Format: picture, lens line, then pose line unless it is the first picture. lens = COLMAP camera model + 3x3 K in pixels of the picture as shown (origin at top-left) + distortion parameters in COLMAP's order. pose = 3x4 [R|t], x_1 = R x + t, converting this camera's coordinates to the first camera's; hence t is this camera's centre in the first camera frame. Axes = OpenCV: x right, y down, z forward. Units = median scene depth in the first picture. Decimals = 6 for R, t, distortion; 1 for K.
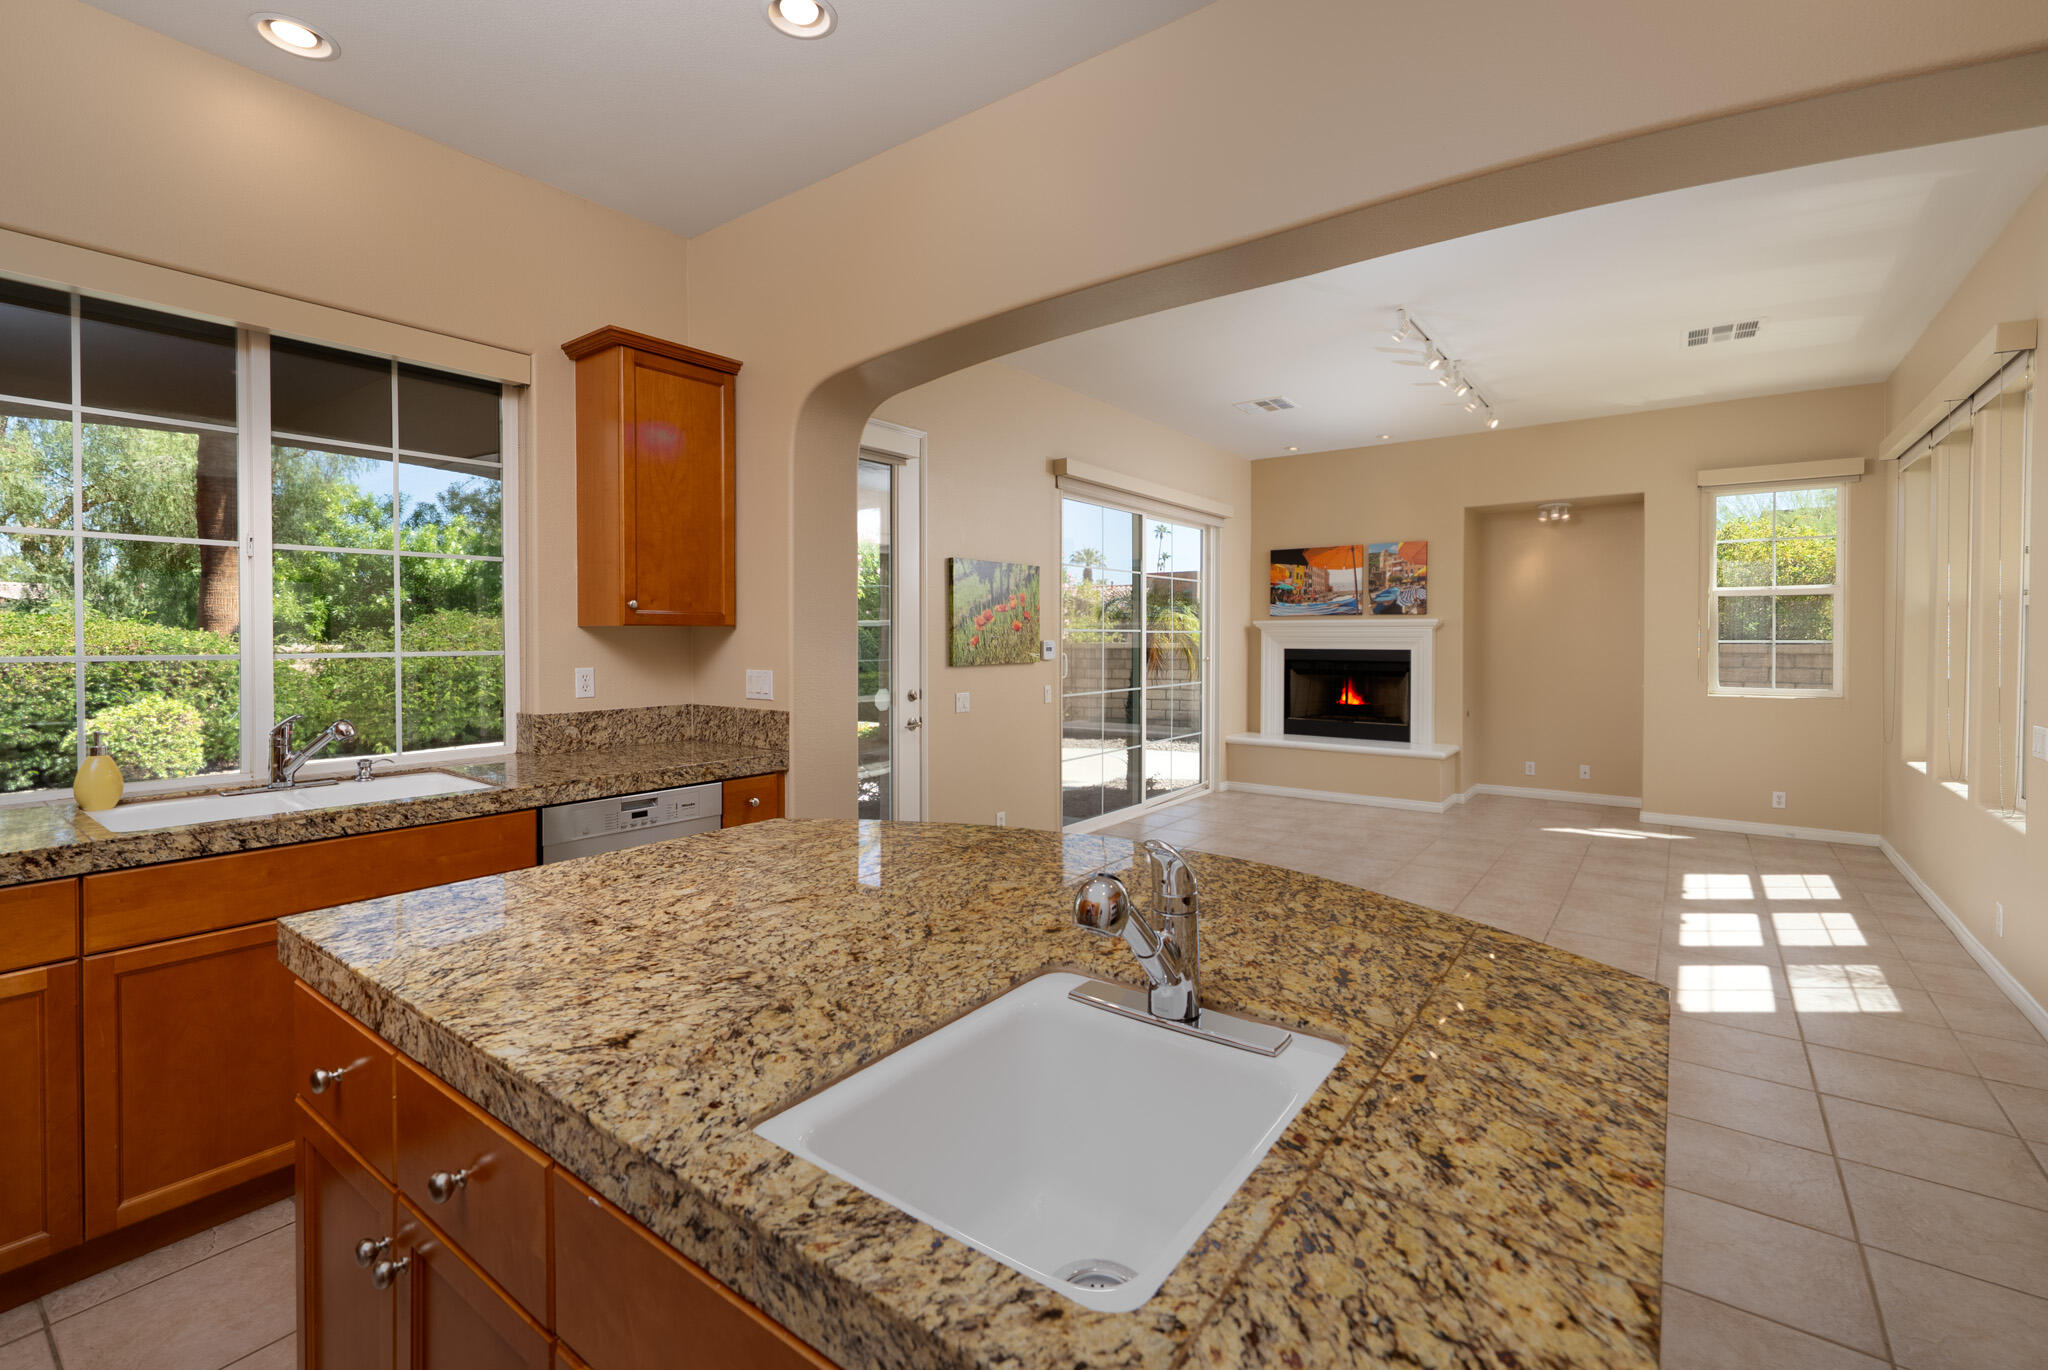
lens RADIAL K [[877.1, 0, 1006.3], [0, 877.1, 634.9], [0, 0, 1]] dist [-0.001723, -0.000297]
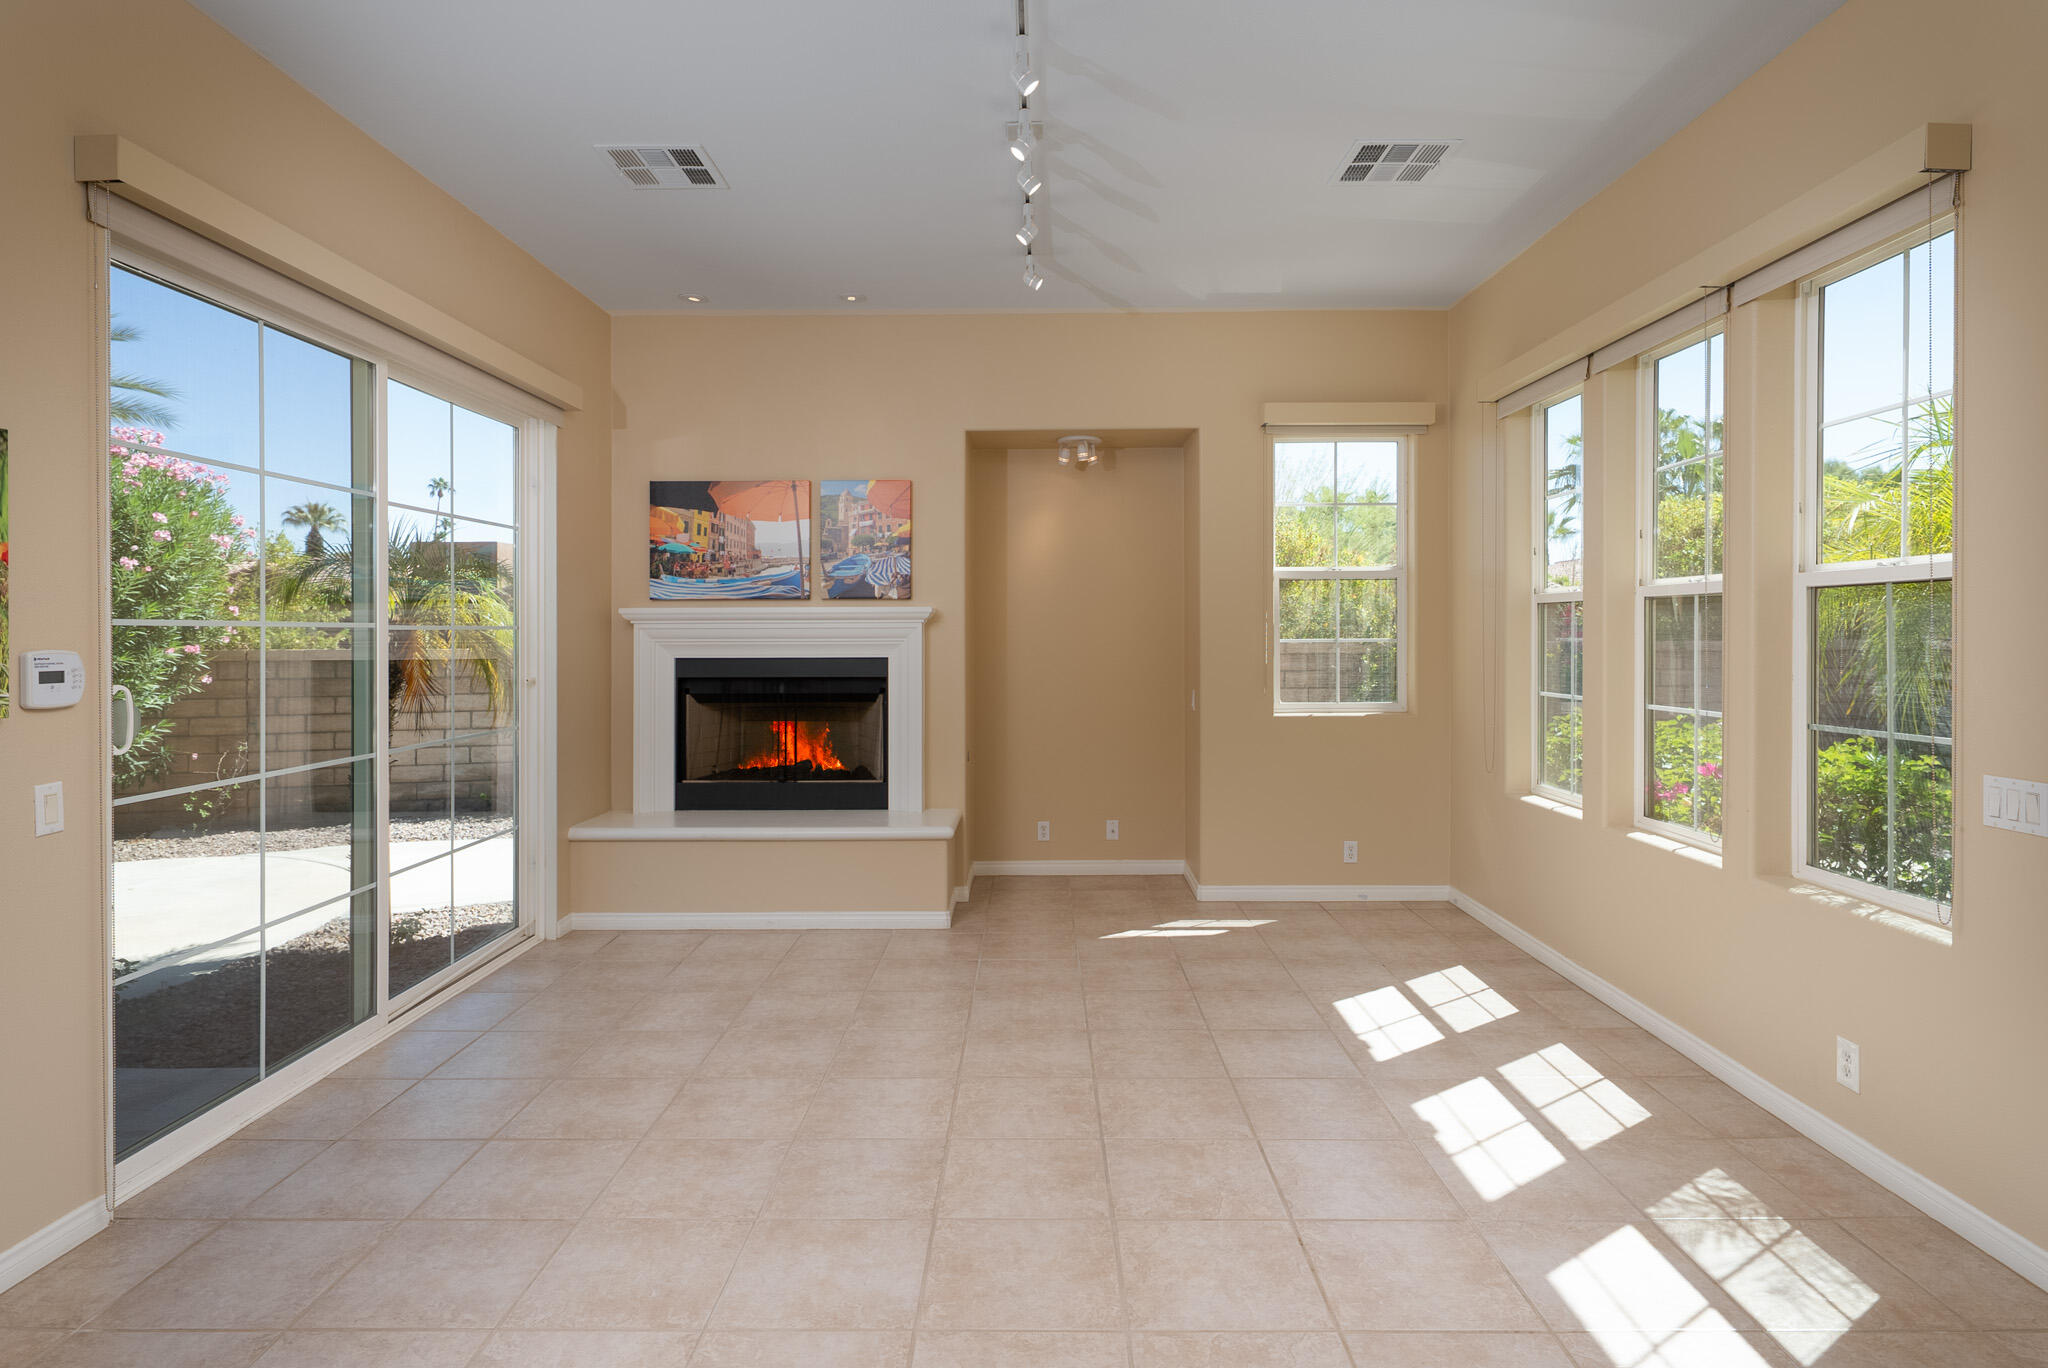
lens RADIAL K [[1105.5, 0, 1021.3], [0, 1105.5, 631.5], [0, 0, 1]] dist [0.000072, -0.001381]
pose [[0.792068, 0.000464, 0.610433, 0.167414], [0.002753, 0.999987, -0.004332, 0.006435], [-0.610427, 0.005111, 0.792056, 0.840622]]
